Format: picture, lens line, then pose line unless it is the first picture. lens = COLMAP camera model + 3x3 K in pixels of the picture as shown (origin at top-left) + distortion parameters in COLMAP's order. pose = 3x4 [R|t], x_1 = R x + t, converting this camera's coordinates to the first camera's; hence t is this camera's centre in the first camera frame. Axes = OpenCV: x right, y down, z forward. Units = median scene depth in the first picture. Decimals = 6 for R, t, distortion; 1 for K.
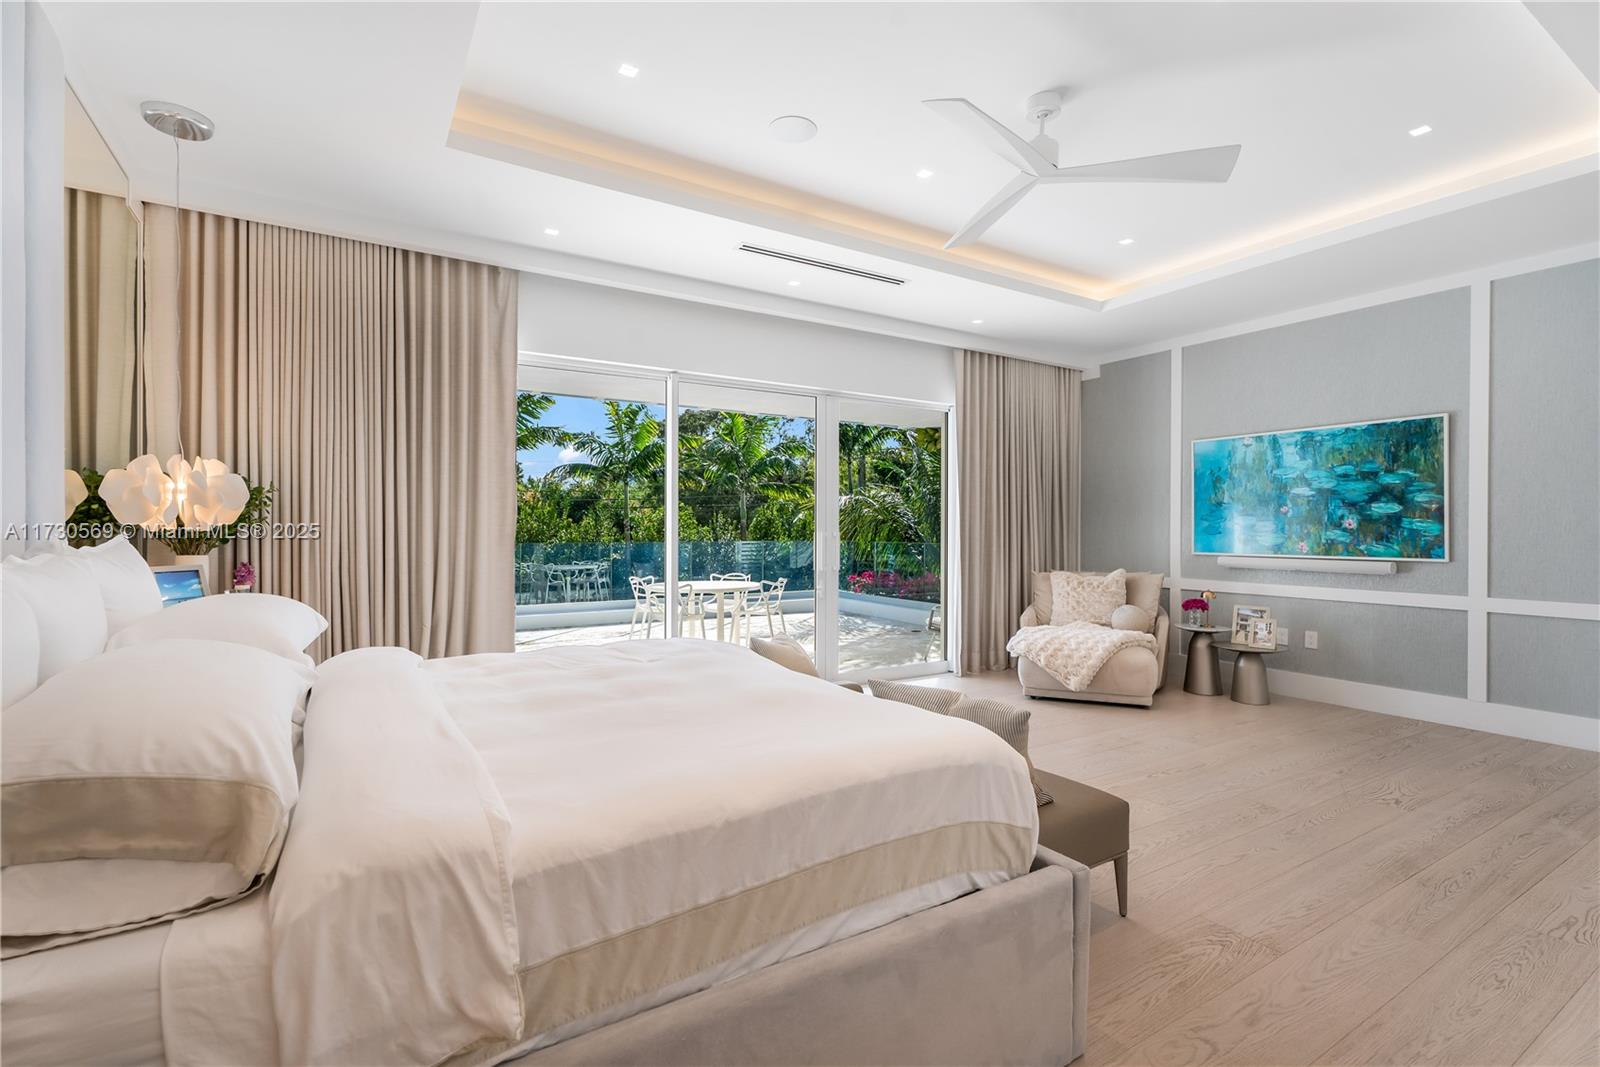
lens RADIAL K [[733.6, 0, 793.4], [0, 733.6, 527.7], [0, 0, 1]] dist [0.004955, -0.002370]
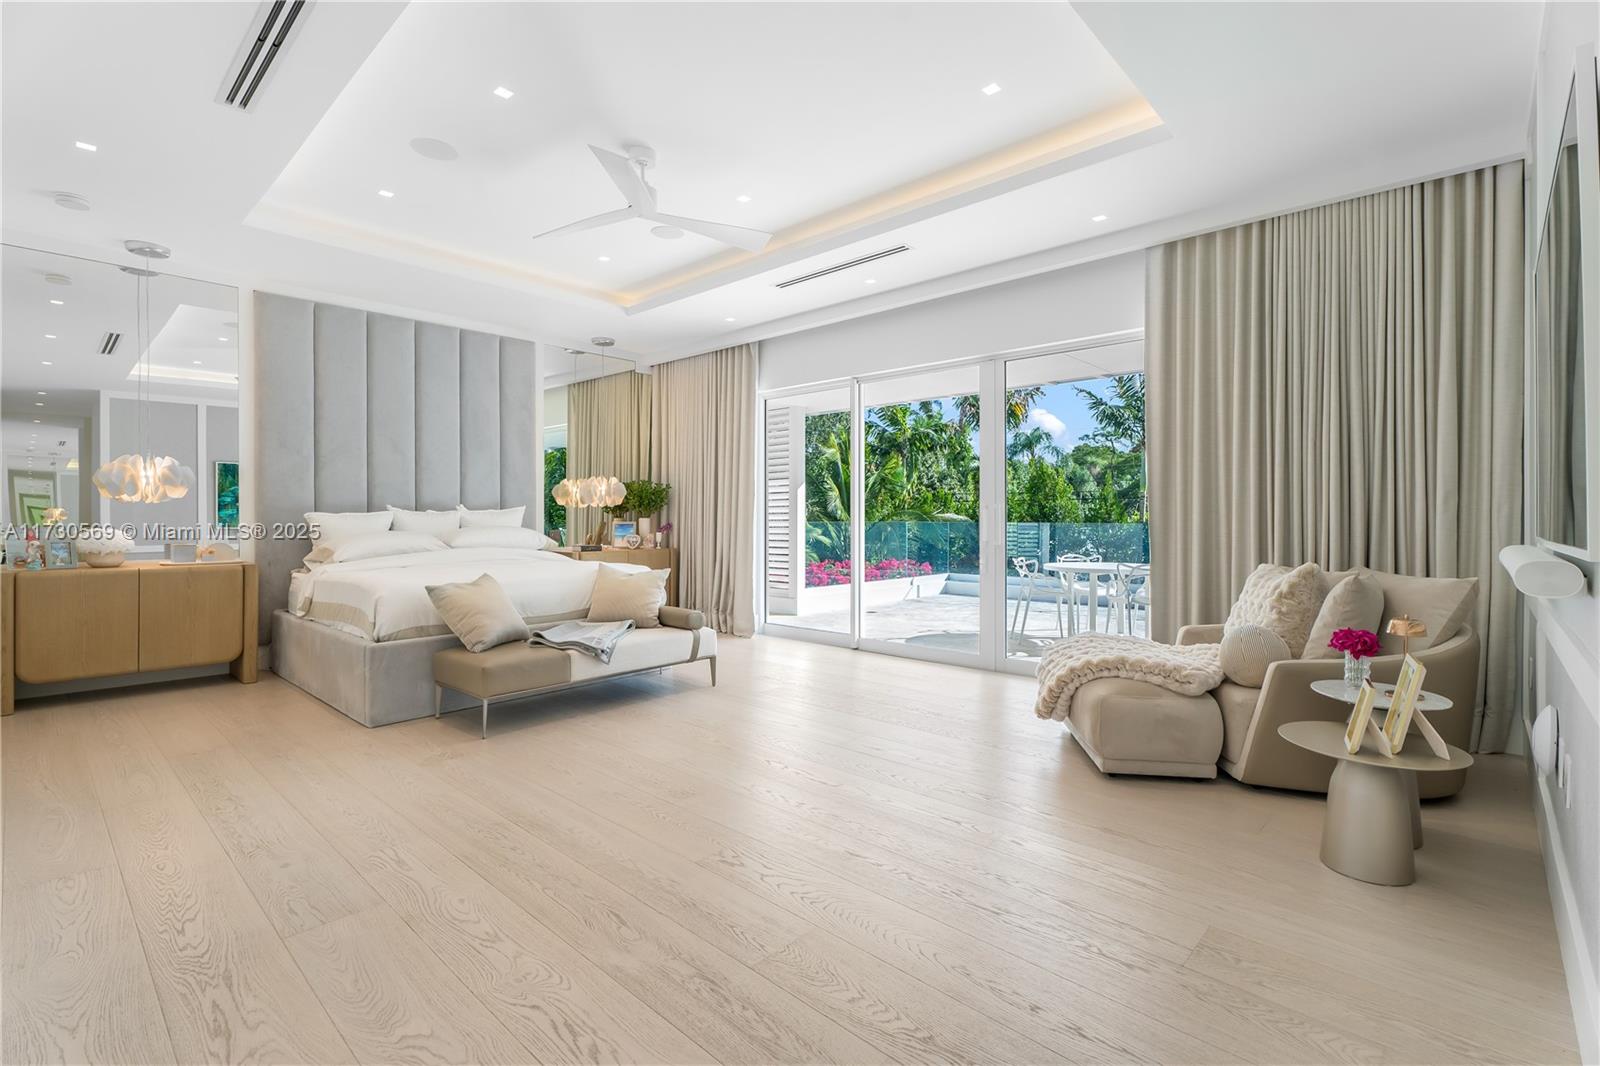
lens RADIAL K [[733.6, 0, 799.3], [0, 733.6, 522.6], [0, 0, 1]] dist [0.004955, -0.002370]
pose [[0.260183, 0.007265, -0.965532, 1.392898], [0.000883, 0.999969, 0.007762, 0.031235], [0.965559, -0.002872, 0.260168, 0.803598]]
